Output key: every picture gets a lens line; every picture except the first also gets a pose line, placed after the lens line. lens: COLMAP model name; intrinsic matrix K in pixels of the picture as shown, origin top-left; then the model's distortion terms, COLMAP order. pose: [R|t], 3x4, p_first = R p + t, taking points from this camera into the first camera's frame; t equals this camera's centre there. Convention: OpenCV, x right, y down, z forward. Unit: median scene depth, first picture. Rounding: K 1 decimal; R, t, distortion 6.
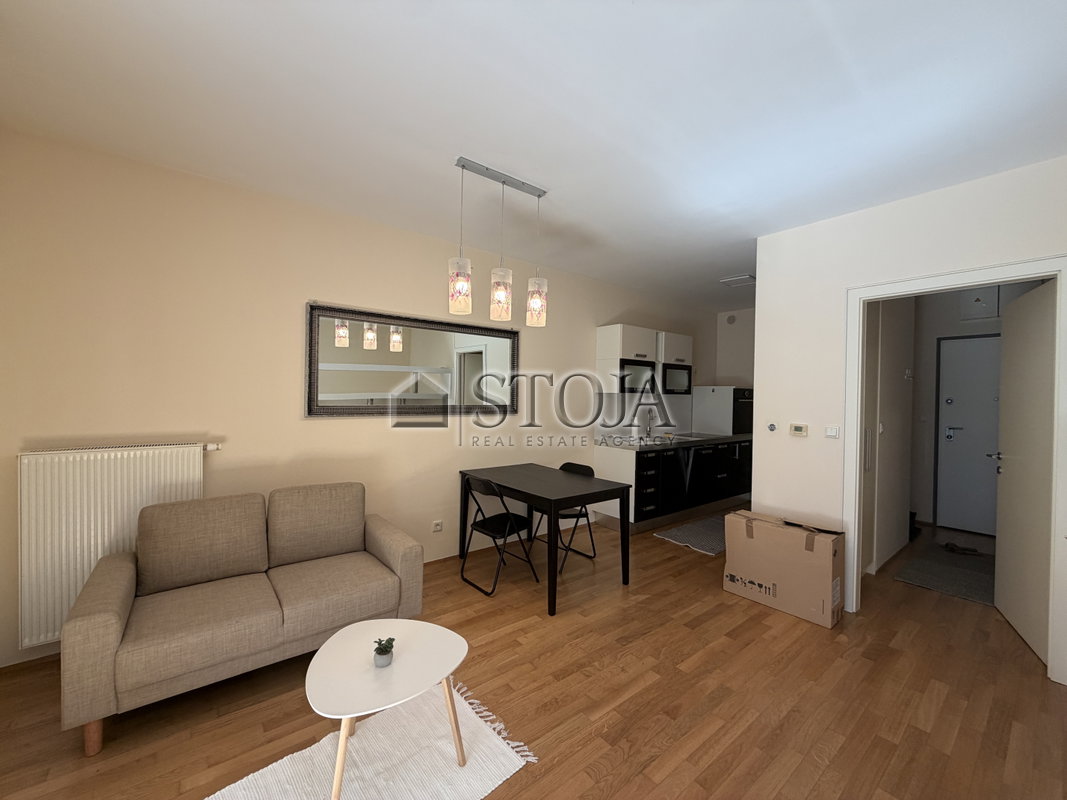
lens RADIAL K [[424.8, 0, 529.1], [0, 424.8, 400.7], [0, 0, 1]] dist [-0.001020, 0.000018]
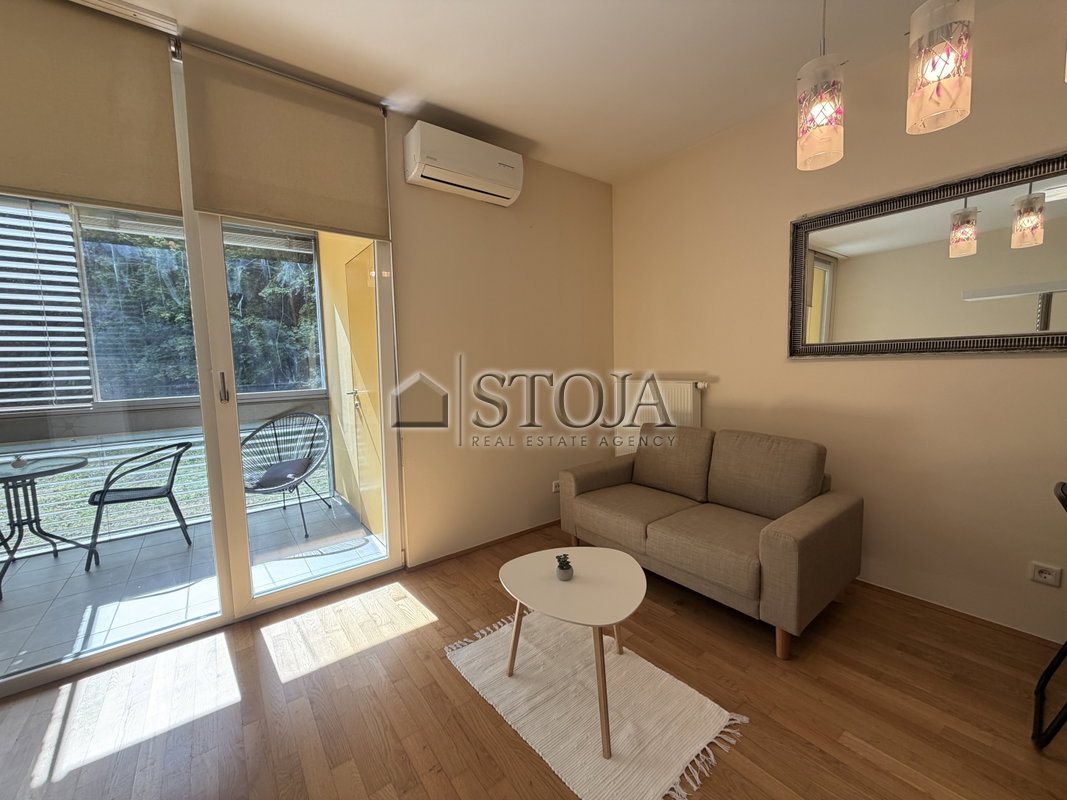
lens RADIAL K [[424.8, 0, 527.2], [0, 424.8, 399.8], [0, 0, 1]] dist [-0.001020, 0.000018]
pose [[-0.029929, 0.069999, -0.997098, 0.383302], [0.016711, 0.997441, 0.069521, 0.056850], [0.999412, -0.014582, -0.031022, 0.530586]]
